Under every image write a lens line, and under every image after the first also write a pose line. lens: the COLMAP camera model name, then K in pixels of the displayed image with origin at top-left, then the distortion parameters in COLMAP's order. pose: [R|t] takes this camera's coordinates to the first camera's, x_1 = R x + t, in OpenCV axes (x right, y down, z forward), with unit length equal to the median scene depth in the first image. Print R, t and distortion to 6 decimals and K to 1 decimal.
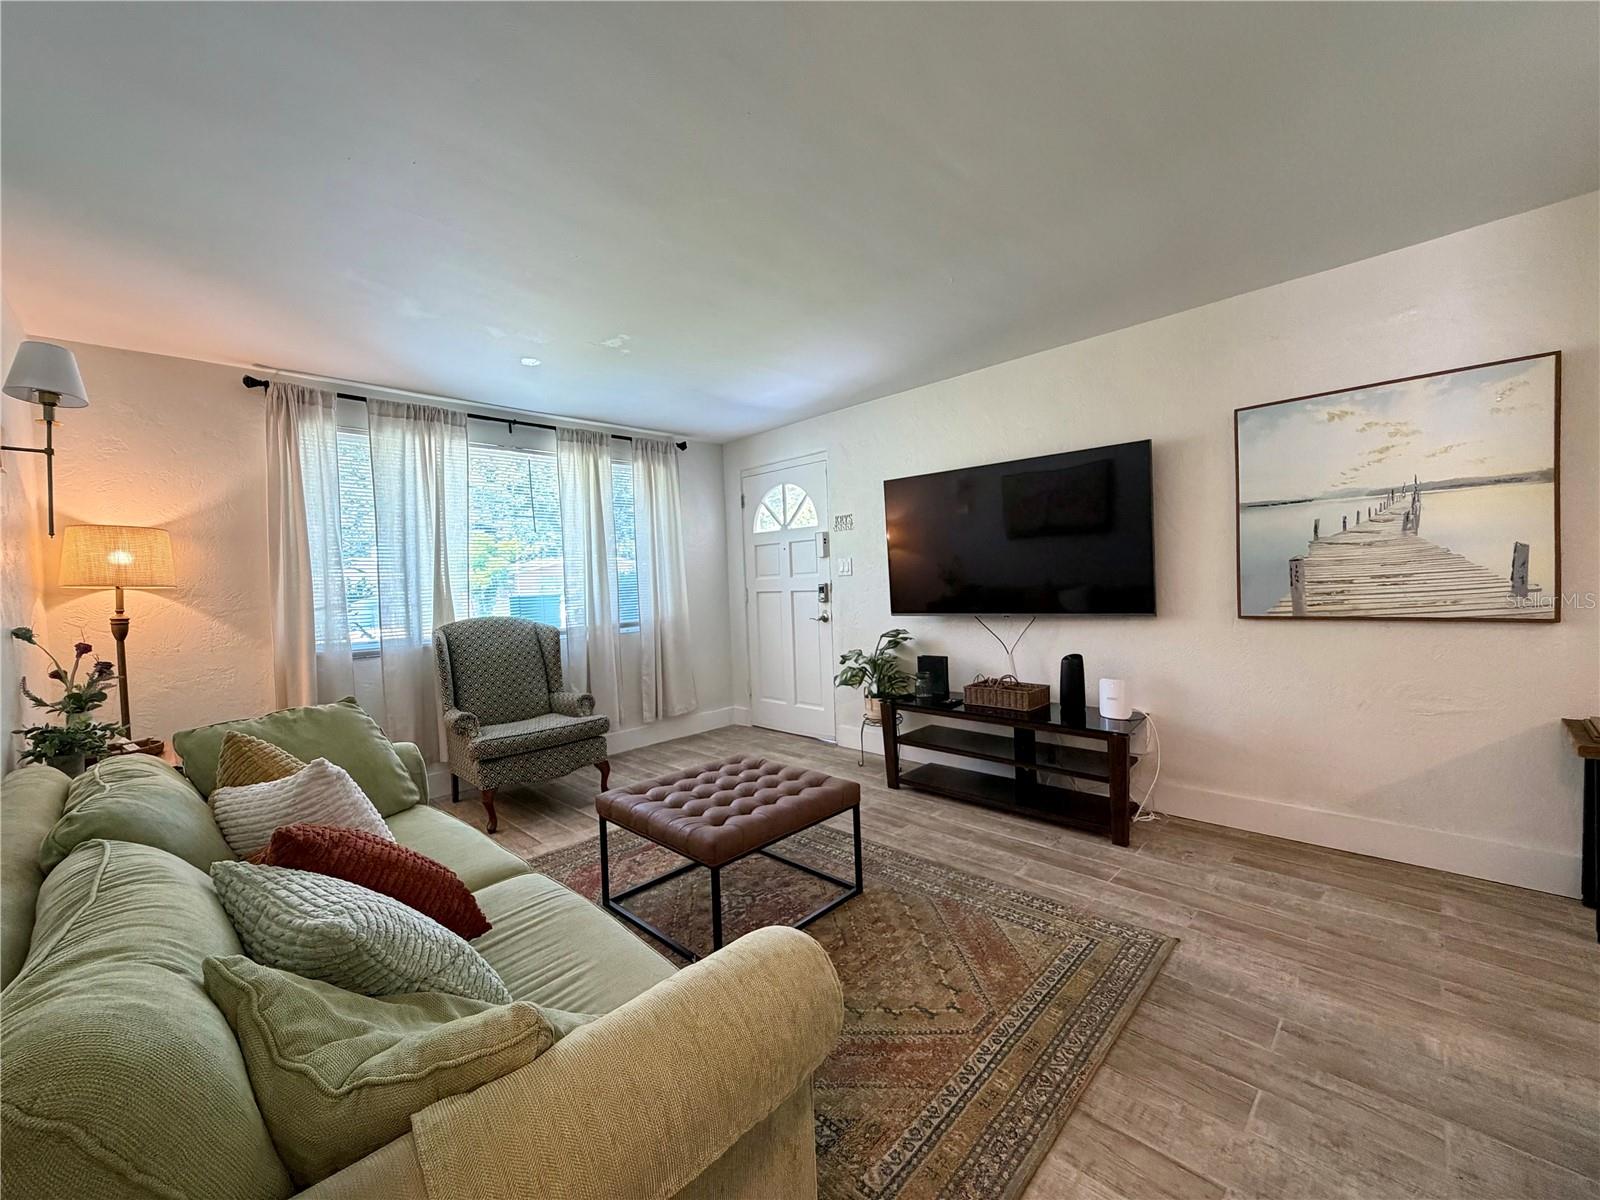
lens RADIAL K [[637.6, 0, 795.9], [0, 637.6, 600.3], [0, 0, 1]] dist [-0.001186, 0.000319]
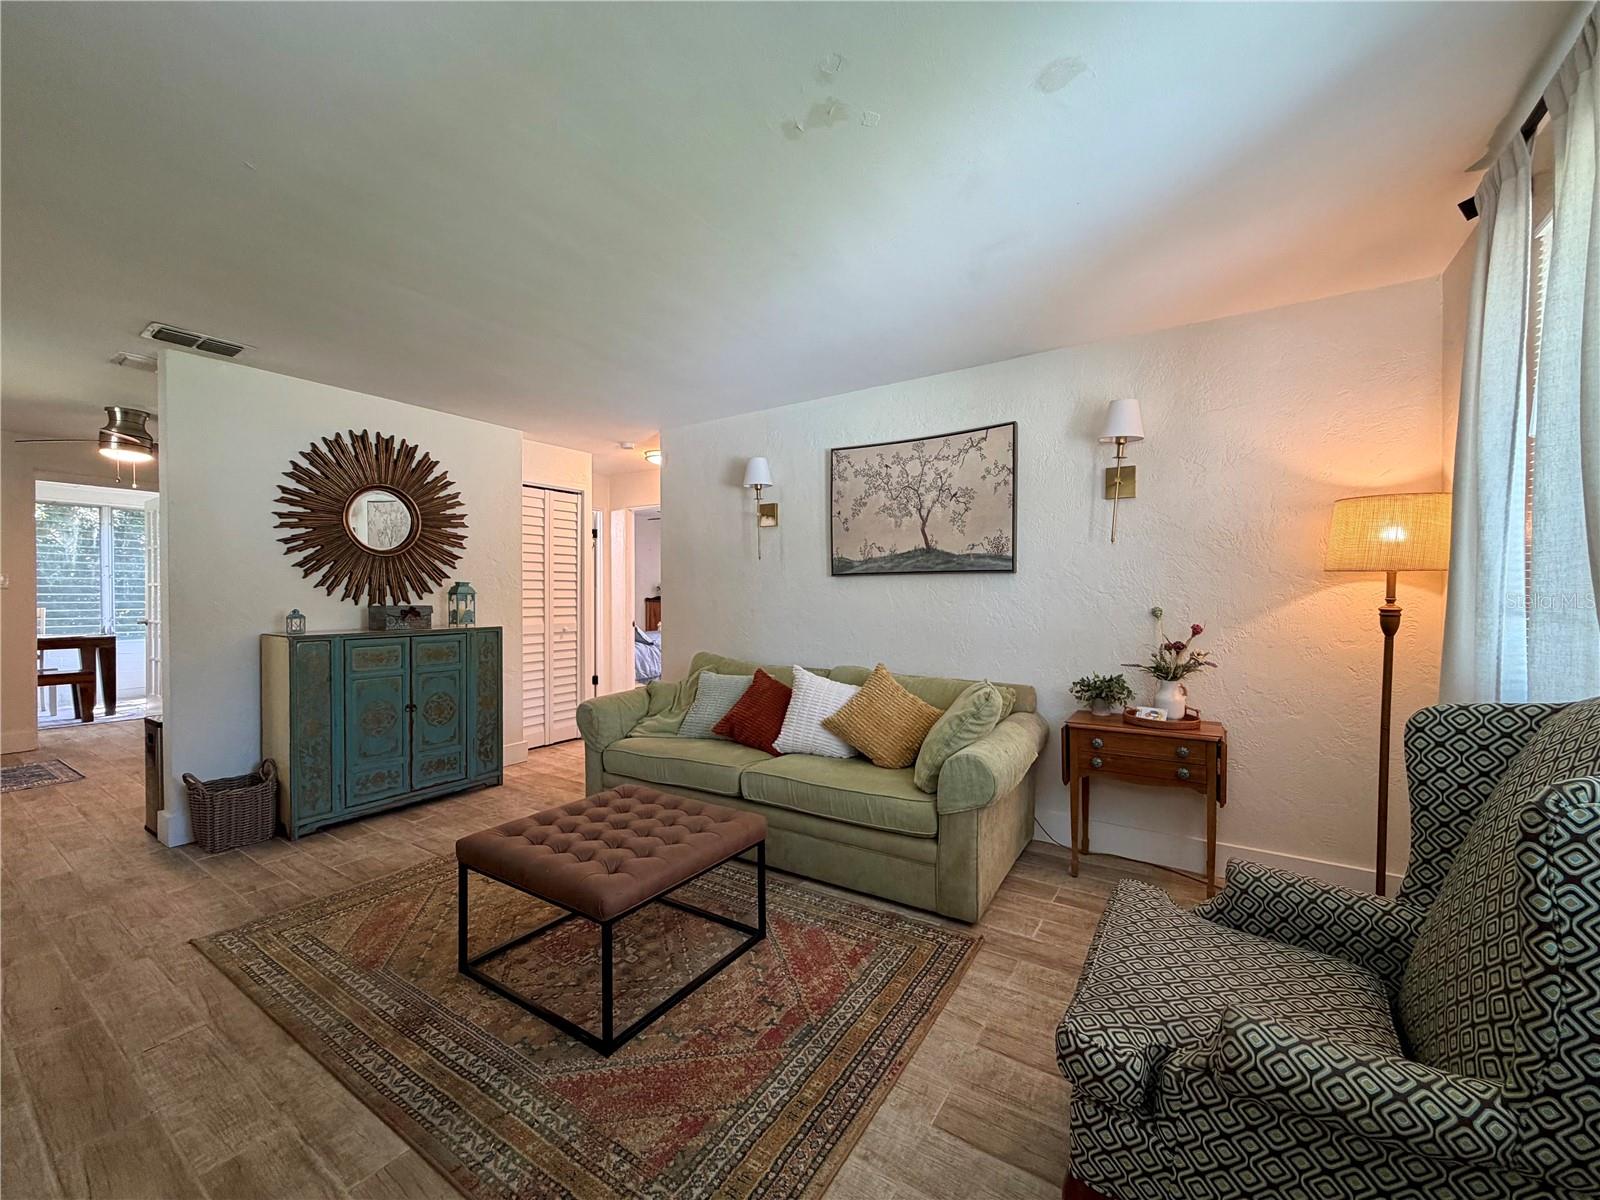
lens RADIAL K [[637.6, 0, 795.9], [0, 637.6, 600.3], [0, 0, 1]] dist [-0.001186, 0.000319]
pose [[-0.979634, 0.039949, -0.196776, -0.169462], [0.032364, 0.998609, 0.041616, -0.043449], [0.198164, 0.034400, -0.979565, 1.759505]]
